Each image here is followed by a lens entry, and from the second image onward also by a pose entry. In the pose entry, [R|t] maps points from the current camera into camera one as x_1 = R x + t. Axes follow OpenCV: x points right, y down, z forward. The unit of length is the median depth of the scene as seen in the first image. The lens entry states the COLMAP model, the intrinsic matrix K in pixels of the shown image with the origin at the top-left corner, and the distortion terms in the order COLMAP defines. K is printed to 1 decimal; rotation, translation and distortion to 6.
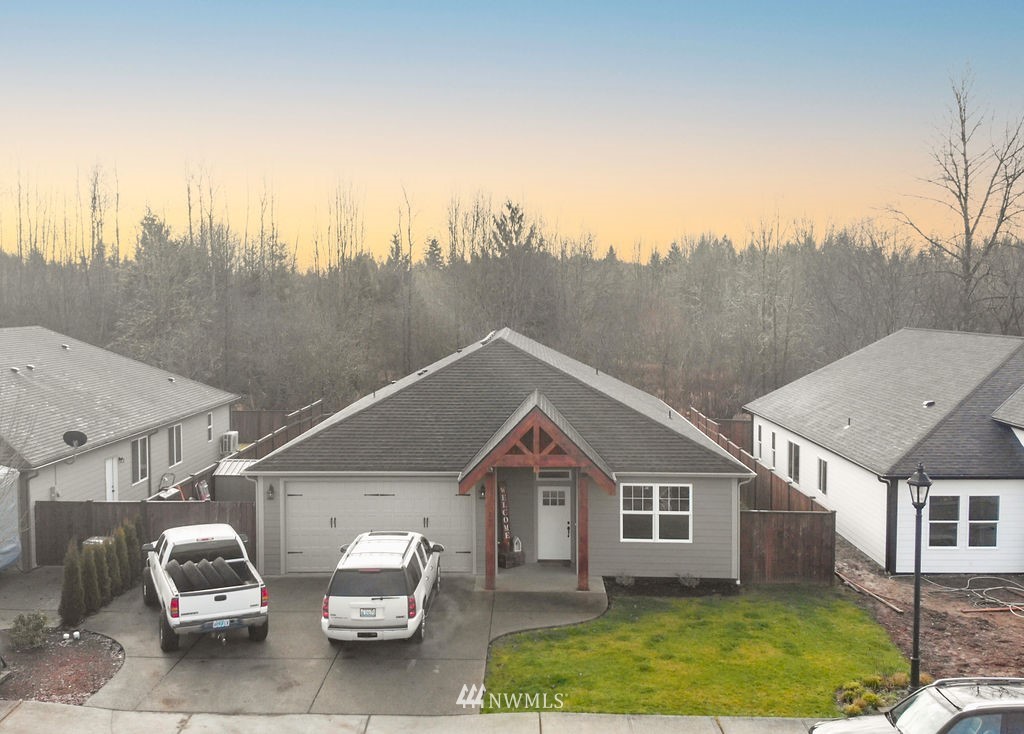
lens RADIAL K [[1091.8, 0, 484.1], [0, 1091.8, 337.9], [0, 0, 1]] dist [0.085737, -0.226287]
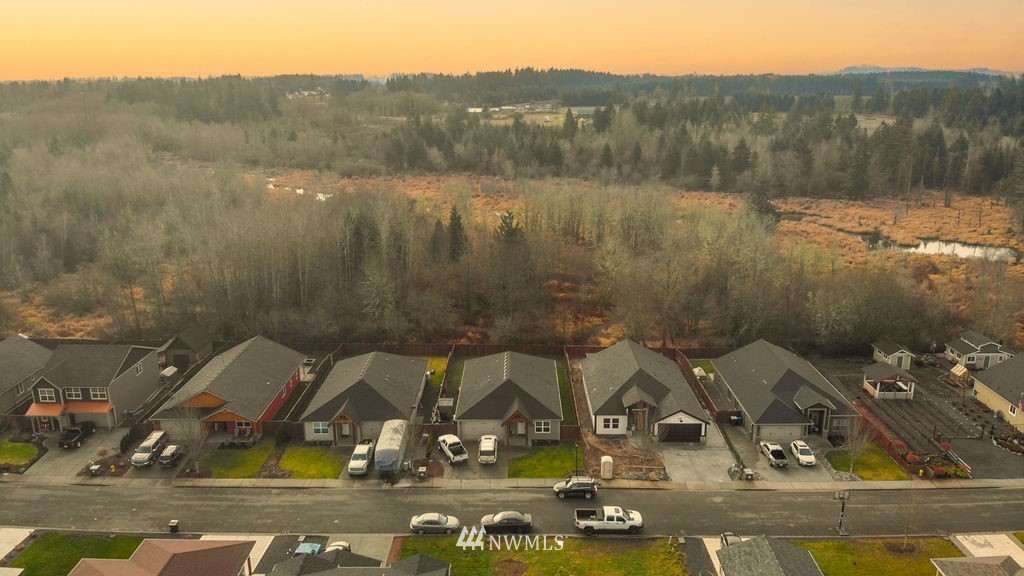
lens RADIAL K [[755.8, 0, 512.0], [0, 755.8, 288.0], [0, 0, 1]] dist [0.146390, -0.358594]
pose [[0.999439, -0.011770, 0.031341, -0.081911], [0.004126, 0.972325, 0.233597, -1.373712], [-0.033223, -0.233337, 0.971828, -2.358206]]
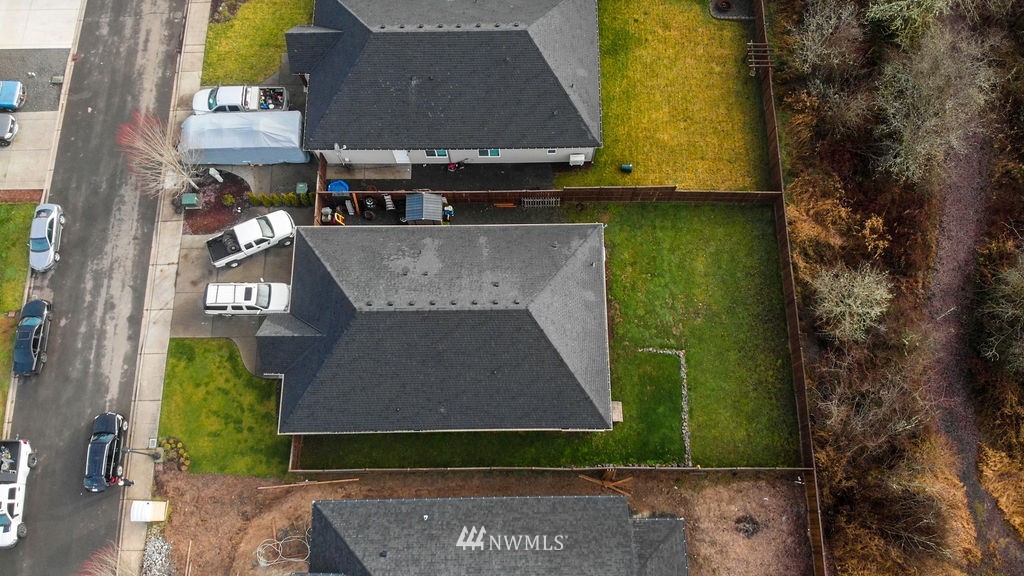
lens RADIAL K [[755.8, 0, 512.0], [0, 755.8, 288.0], [0, 0, 1]] dist [0.146390, -0.358594]
pose [[0.044051, 0.956836, -0.287271, 0.500210], [-0.014838, 0.288145, 0.957472, -1.748670], [0.998919, -0.037915, 0.026891, 1.662838]]
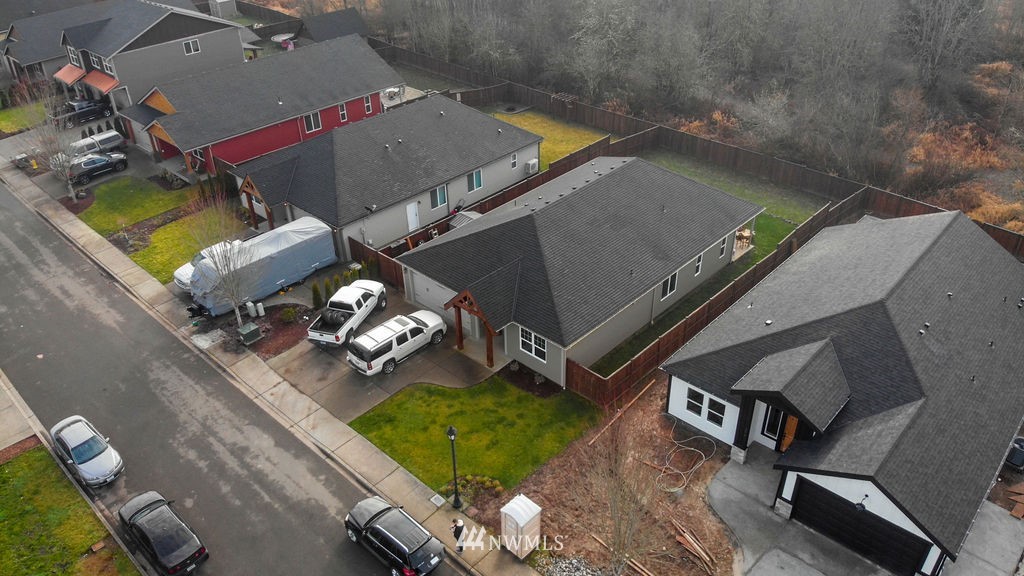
lens RADIAL K [[755.8, 0, 512.0], [0, 755.8, 288.0], [0, 0, 1]] dist [0.146390, -0.358594]
pose [[0.756208, 0.342481, -0.557545, 0.992550], [-0.005733, 0.855519, 0.517740, -0.739976], [0.654306, -0.388322, 0.648914, 0.136378]]
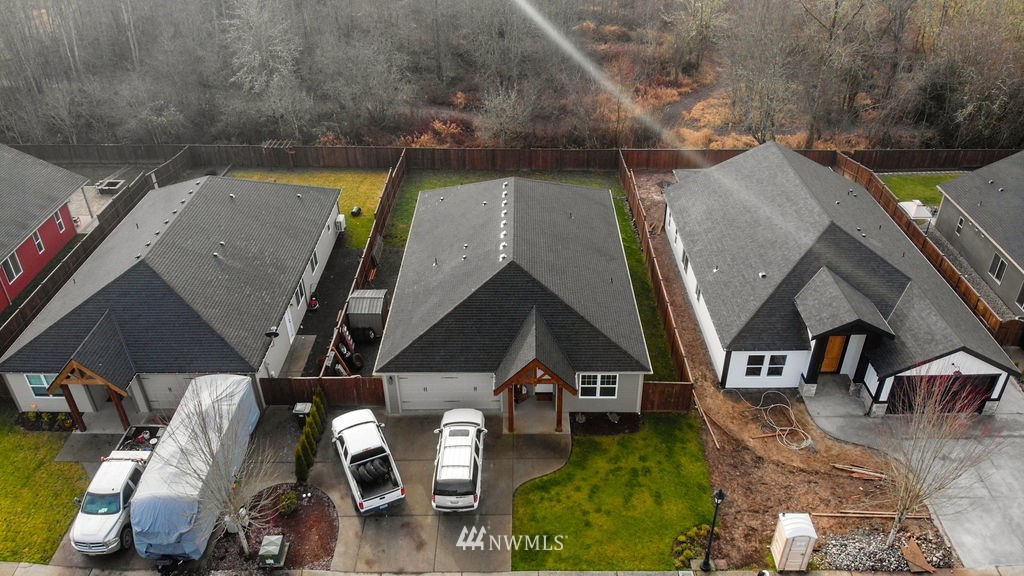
lens RADIAL K [[755.8, 0, 512.0], [0, 755.8, 288.0], [0, 0, 1]] dist [0.146390, -0.358594]
pose [[0.999443, -0.026034, 0.020864, -0.015914], [0.011646, 0.858272, 0.513062, -0.750995], [-0.031264, -0.512534, 0.858098, -0.026713]]
